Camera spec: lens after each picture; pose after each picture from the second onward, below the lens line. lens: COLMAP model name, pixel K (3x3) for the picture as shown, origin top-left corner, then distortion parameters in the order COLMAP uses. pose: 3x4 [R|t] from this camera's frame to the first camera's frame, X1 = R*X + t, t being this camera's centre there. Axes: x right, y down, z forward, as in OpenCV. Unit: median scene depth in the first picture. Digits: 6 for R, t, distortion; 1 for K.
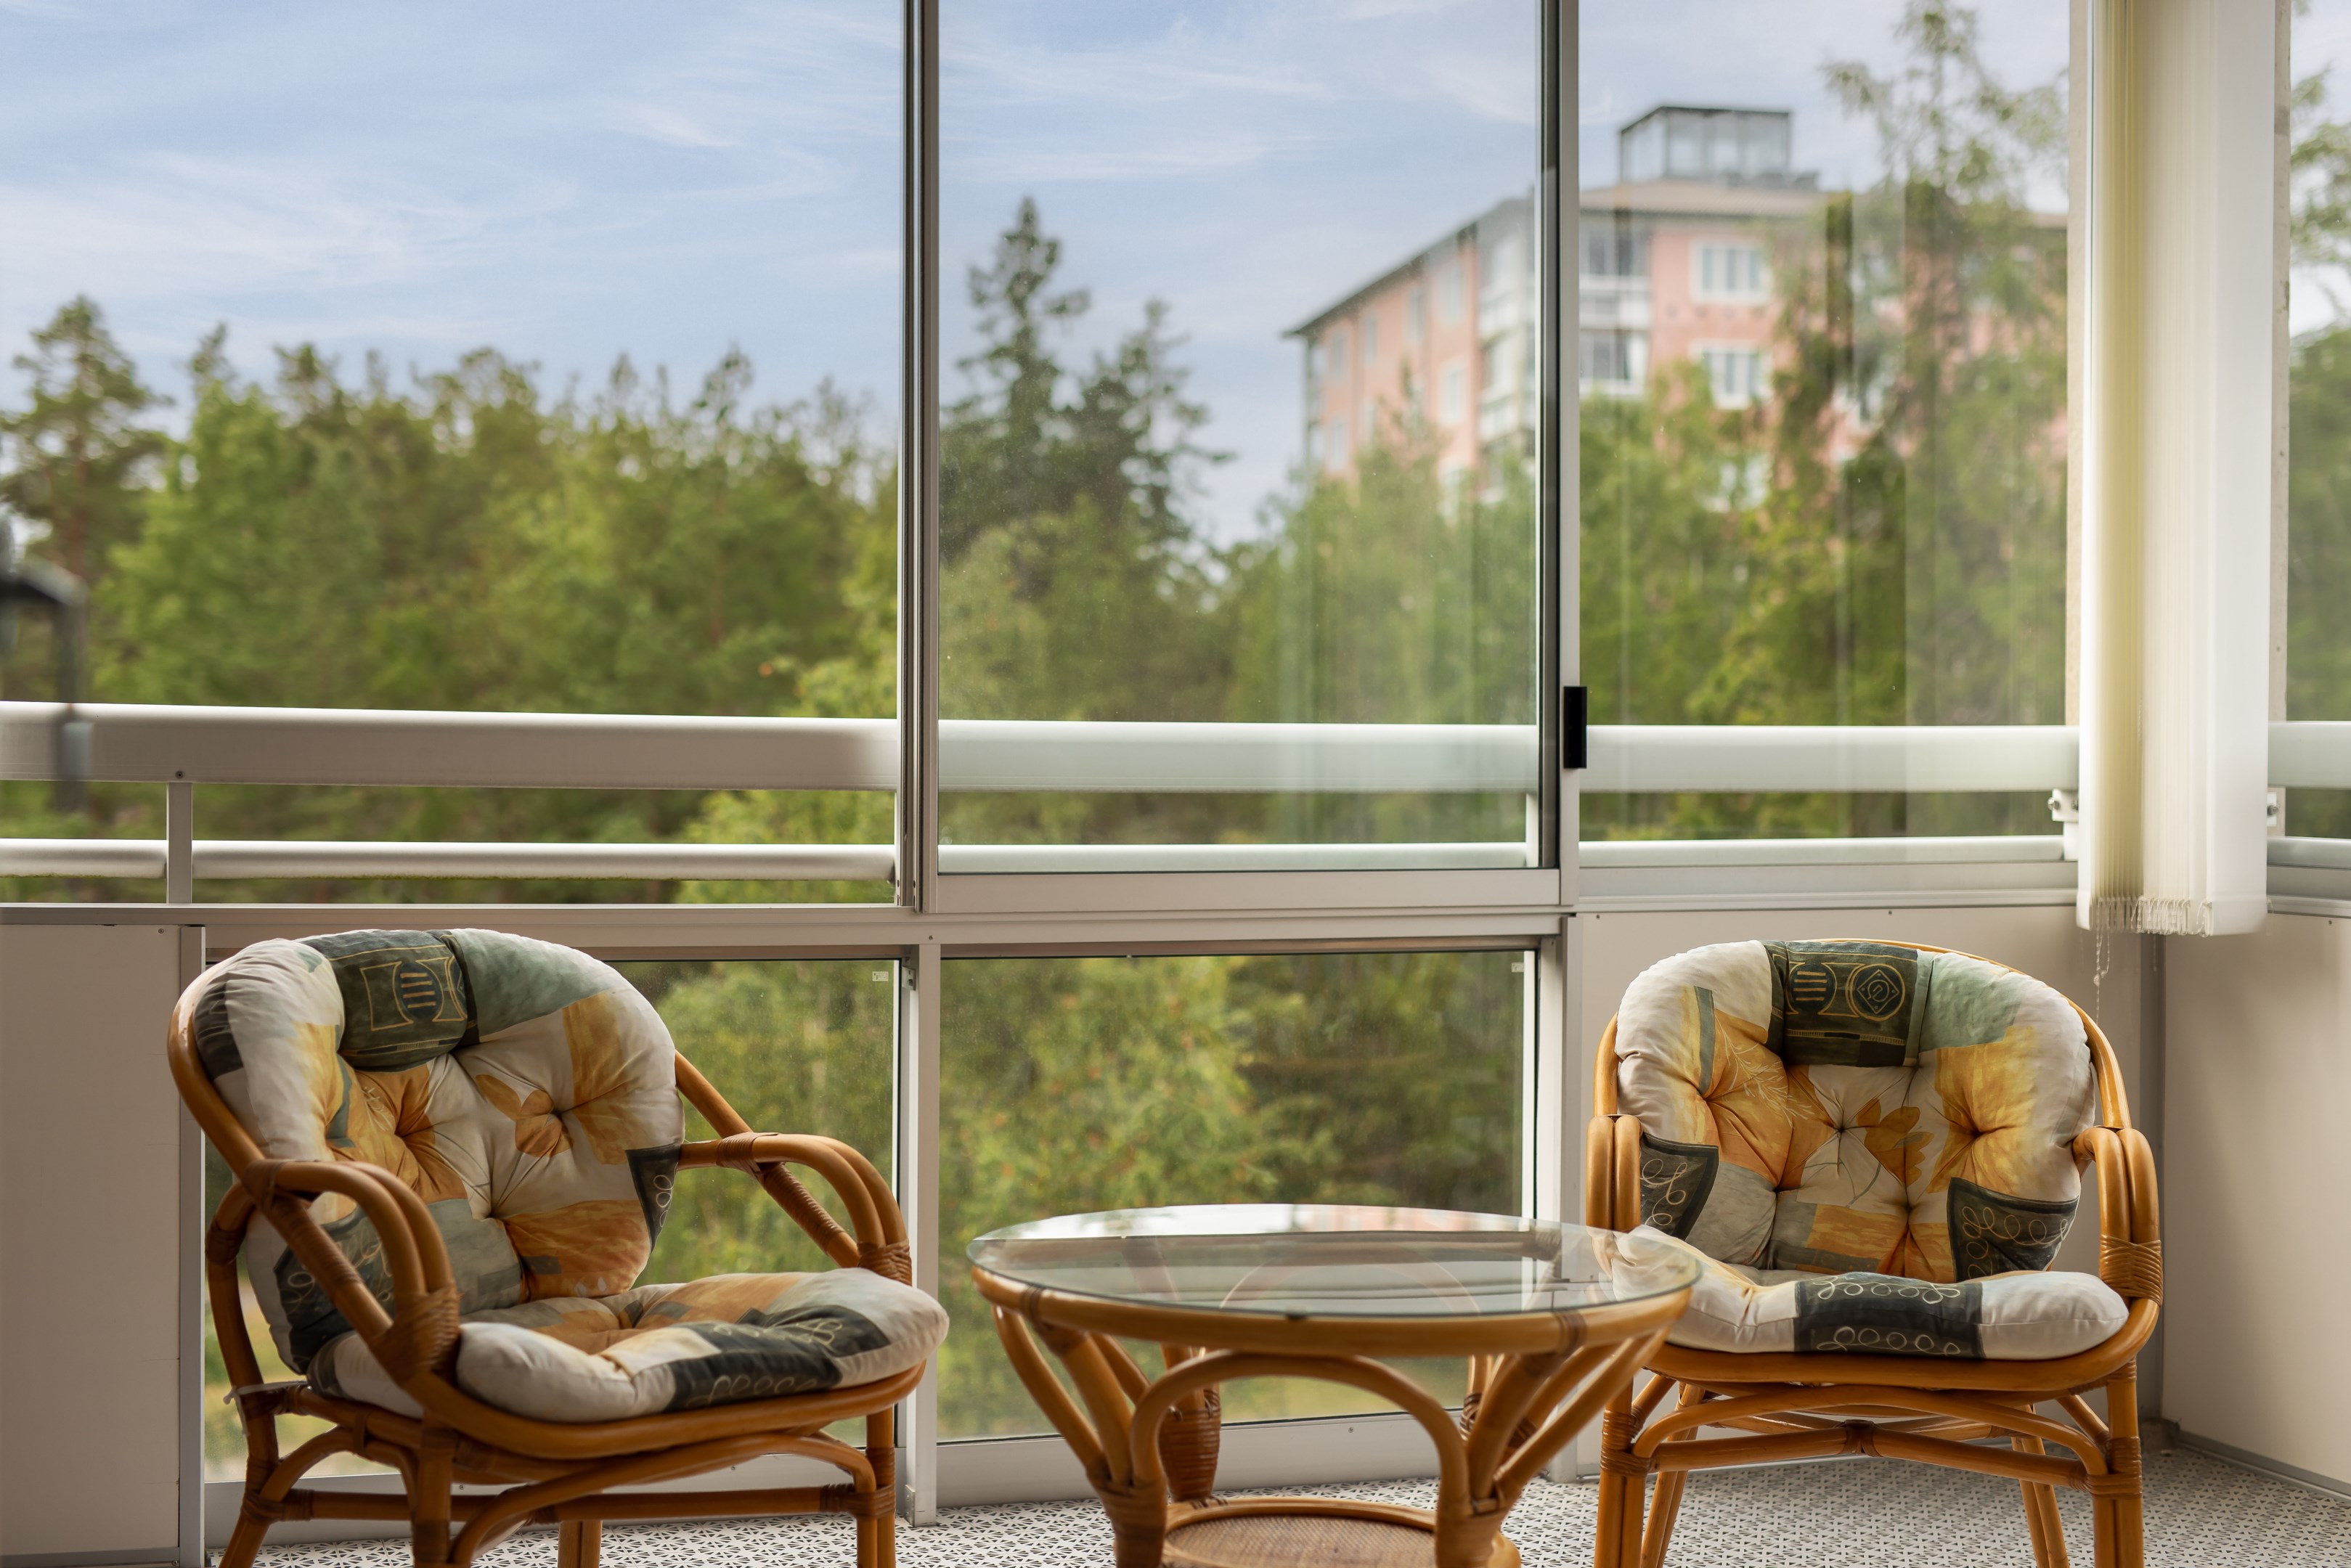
lens RADIAL K [[3294.7, 0, 1153.4], [0, 3294.7, 738.6], [0, 0, 1]] dist [-0.007079, 0.000000]
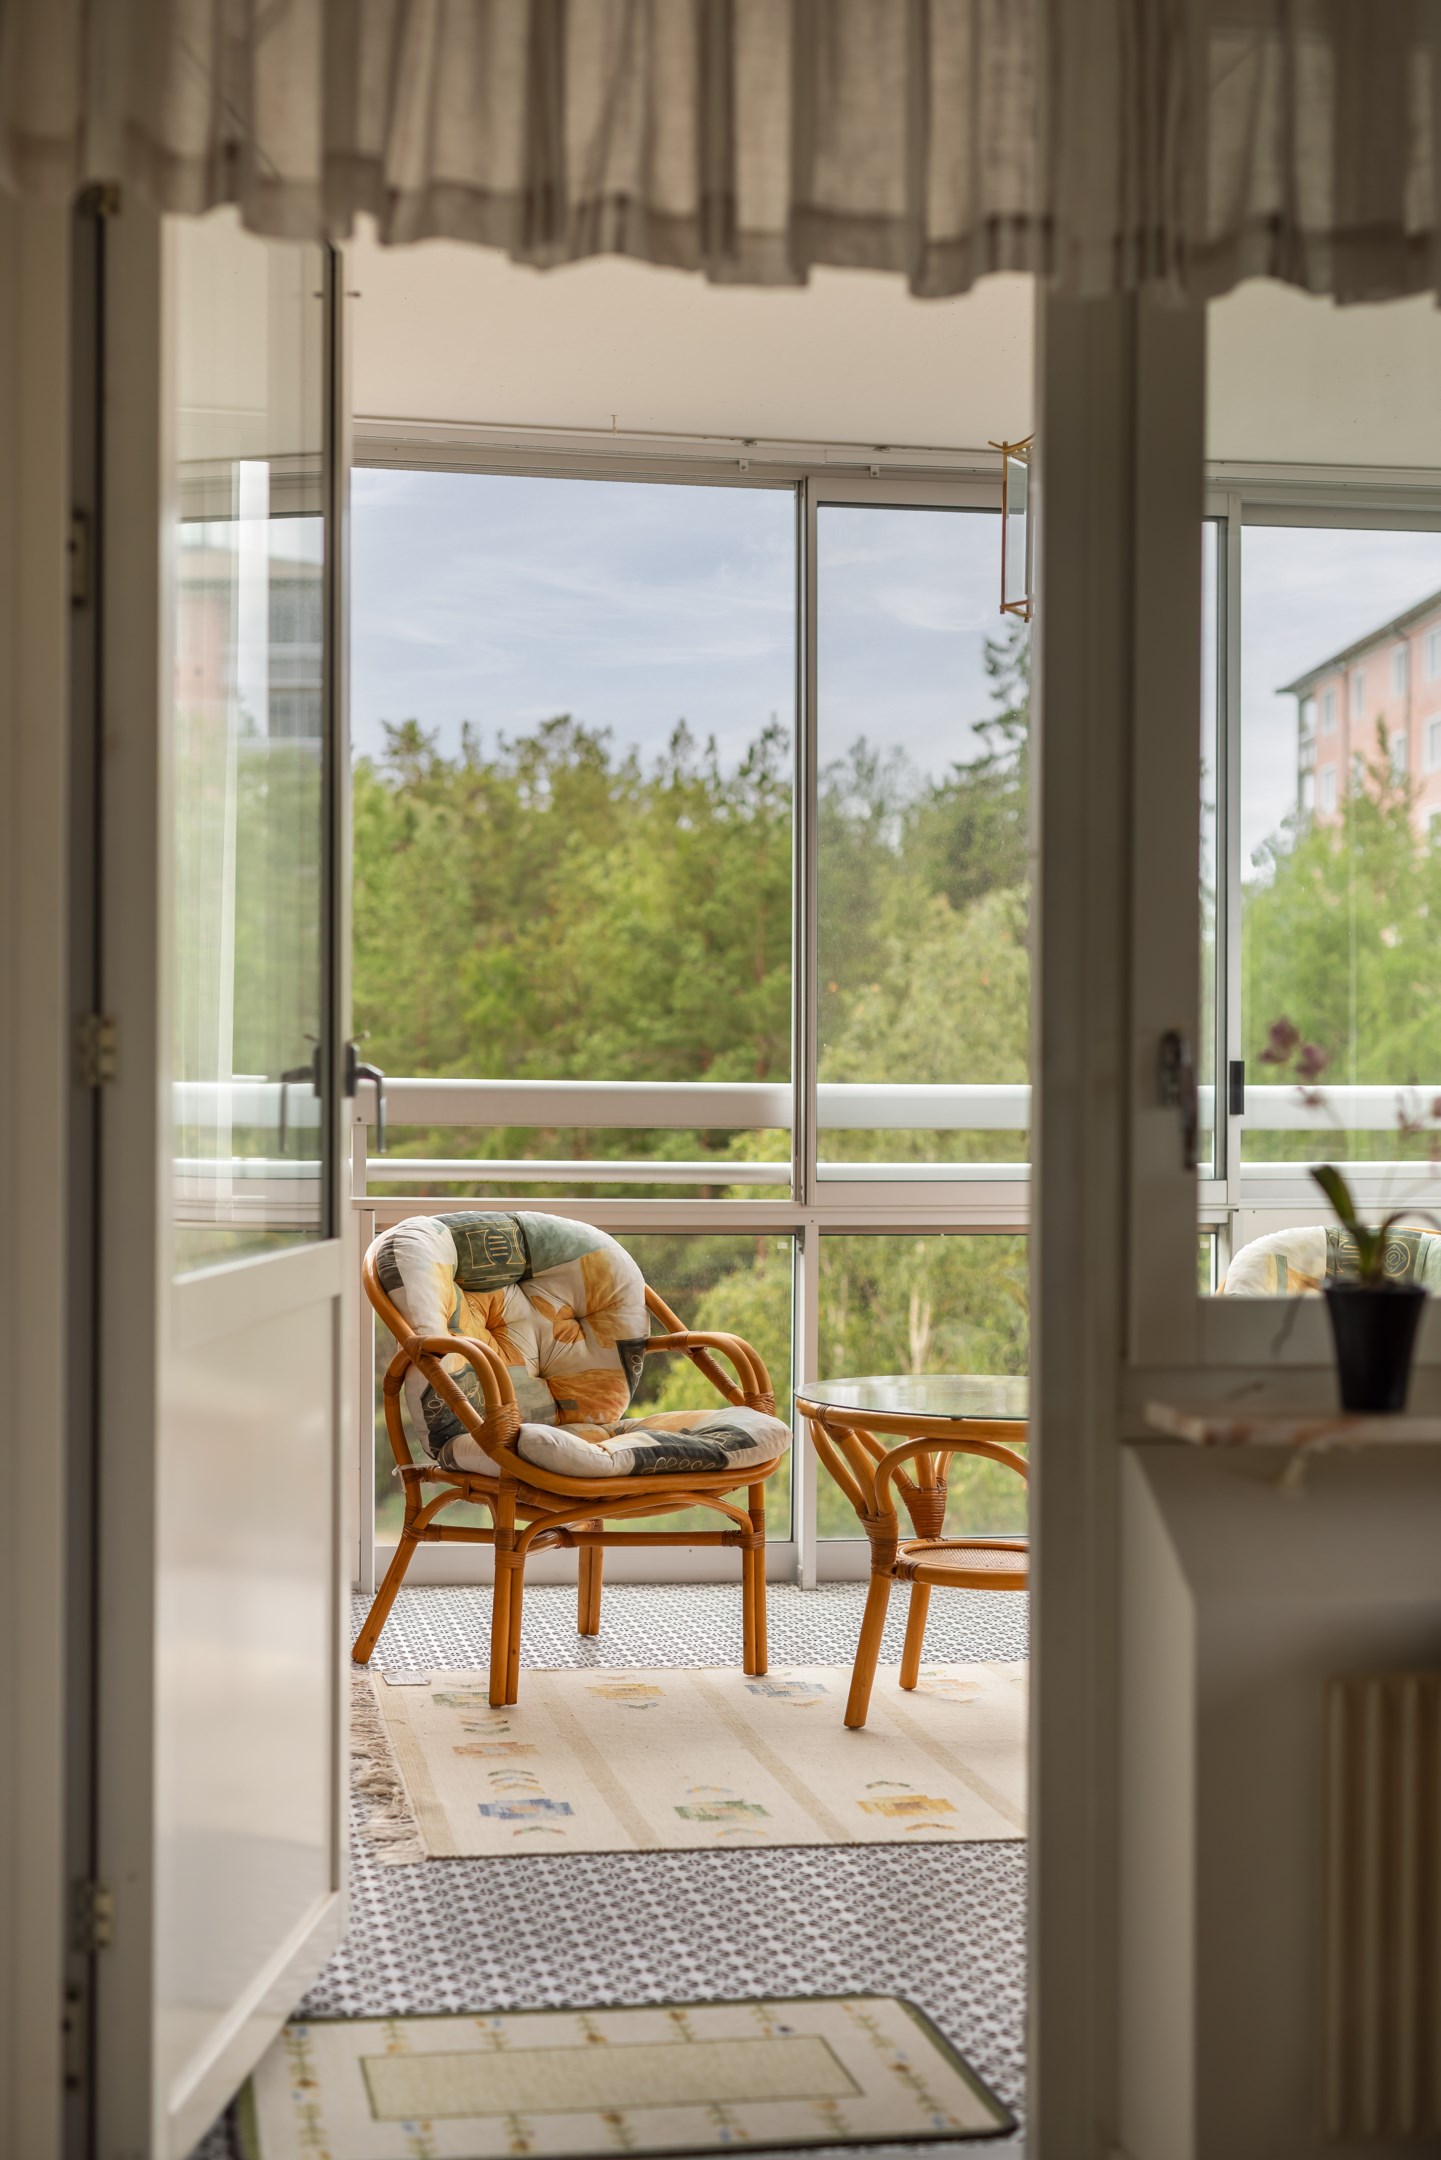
lens RADIAL K [[3027.3, 0, 699.9], [0, 3027.3, 1077.2], [0, 0, 1]] dist [-0.007079, 0.000000]
pose [[0.987958, -0.000515, -0.154721, 0.114022], [0.001502, 0.999979, 0.006263, -0.020322], [0.154715, -0.006420, 0.987938, -0.495298]]
